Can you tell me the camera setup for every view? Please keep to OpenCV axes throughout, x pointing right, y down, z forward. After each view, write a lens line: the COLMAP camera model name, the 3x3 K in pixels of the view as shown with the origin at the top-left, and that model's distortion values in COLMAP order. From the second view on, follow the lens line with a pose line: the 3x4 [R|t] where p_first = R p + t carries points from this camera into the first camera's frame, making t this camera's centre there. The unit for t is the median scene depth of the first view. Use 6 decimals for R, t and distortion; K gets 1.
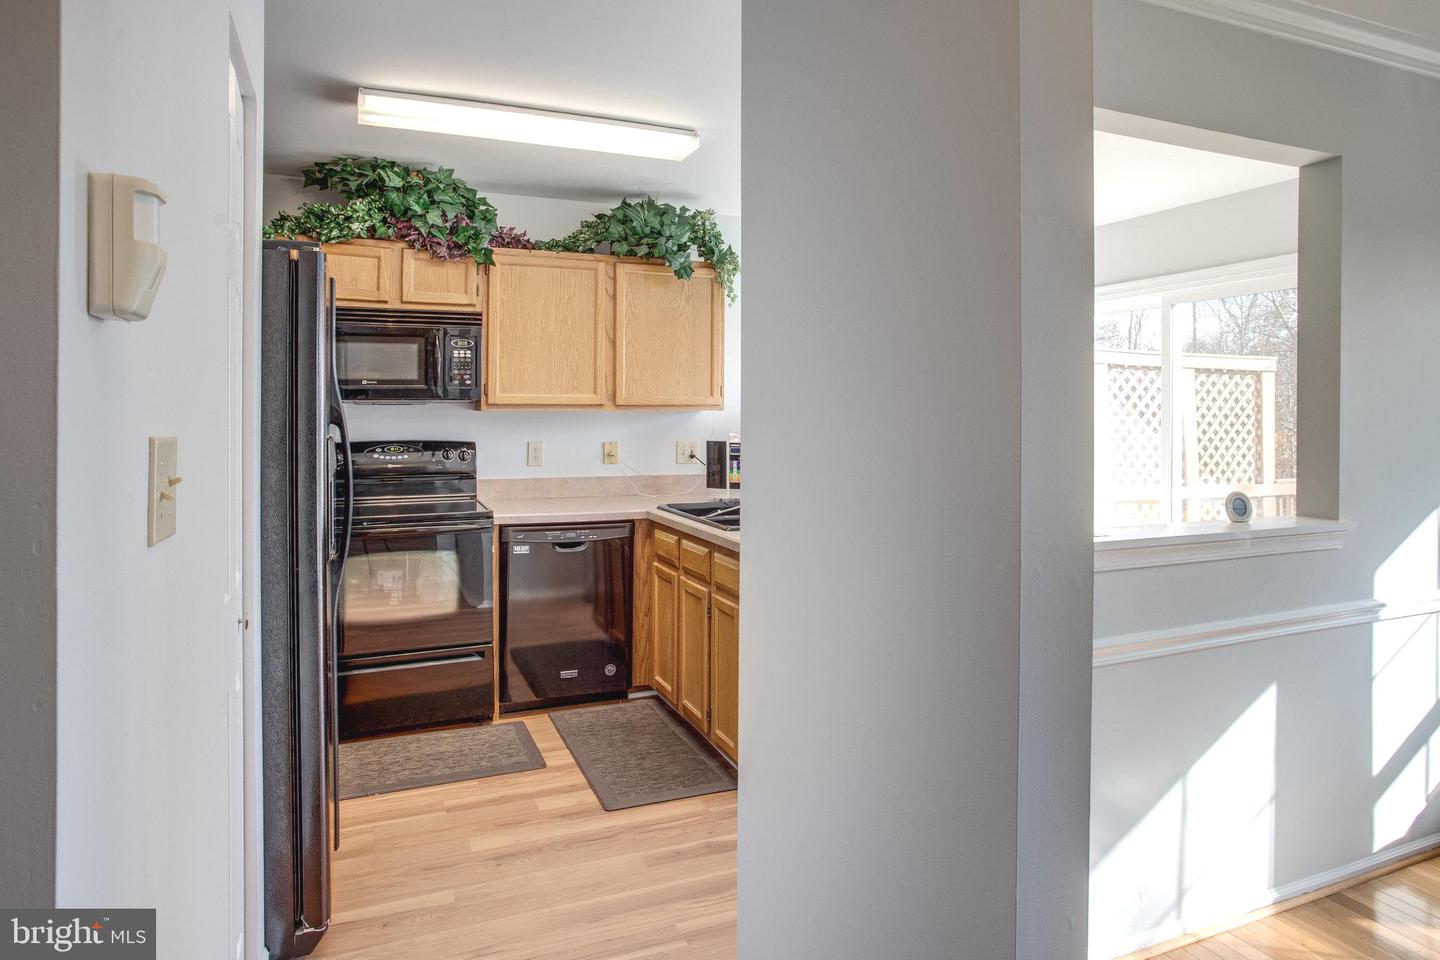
lens RADIAL K [[871.8, 0, 724.3], [0, 871.8, 409.7], [0, 0, 1]] dist [0.002915, 0.000182]
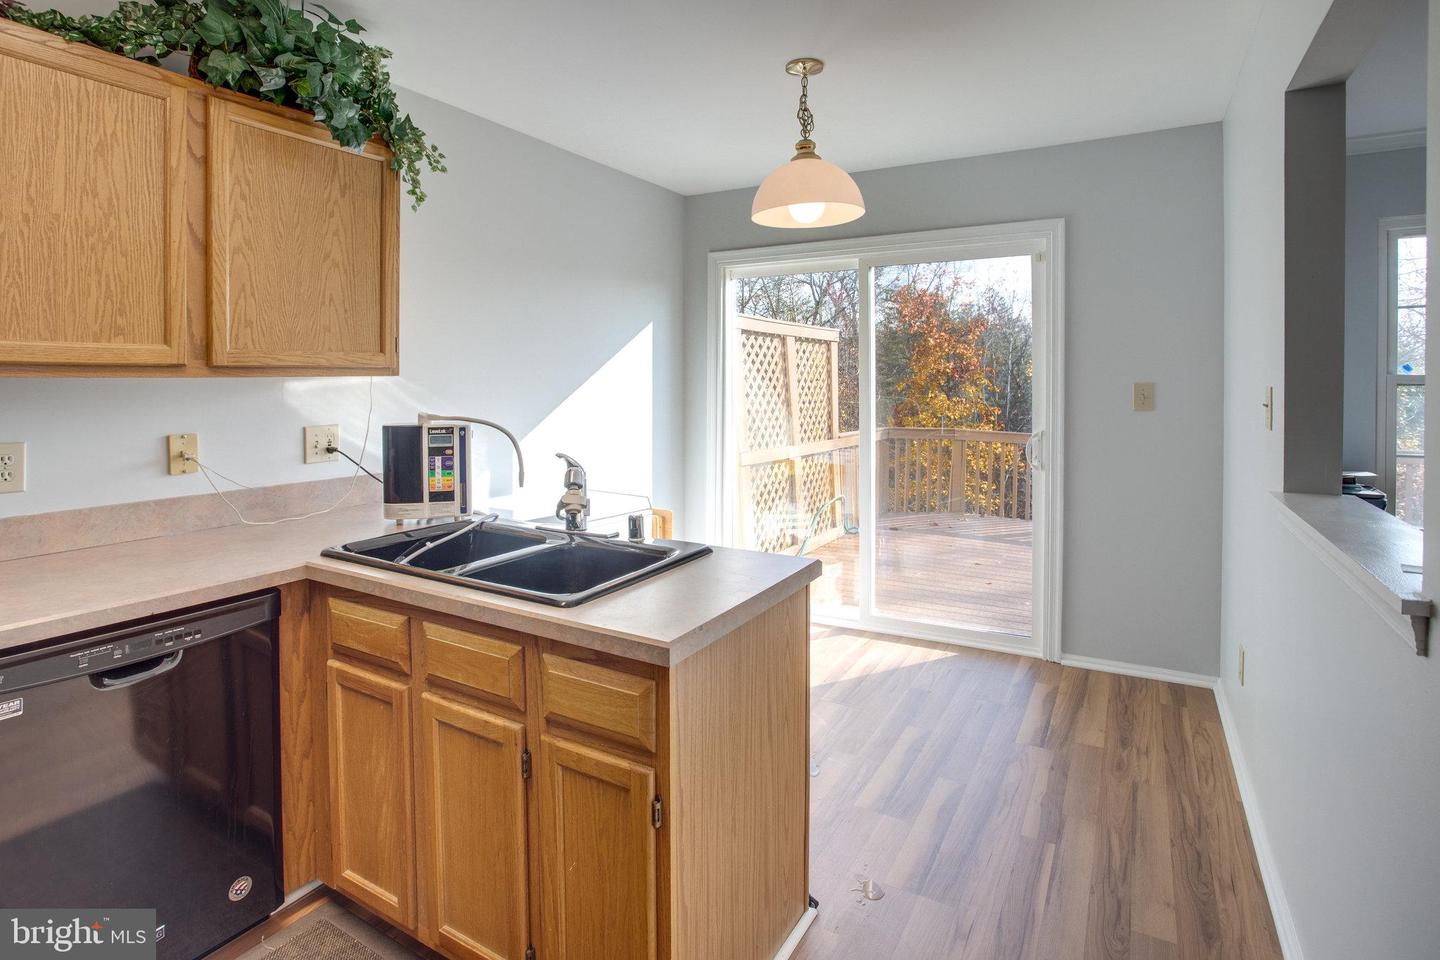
lens RADIAL K [[734.7, 0, 710.5], [0, 734.7, 391.9], [0, 0, 1]] dist [-0.025967, 0.005163]
pose [[0.805643, -0.014846, 0.592216, -0.145189], [0.001894, 0.999745, 0.022486, 0.001004], [-0.592399, -0.016994, 0.805466, 0.478025]]
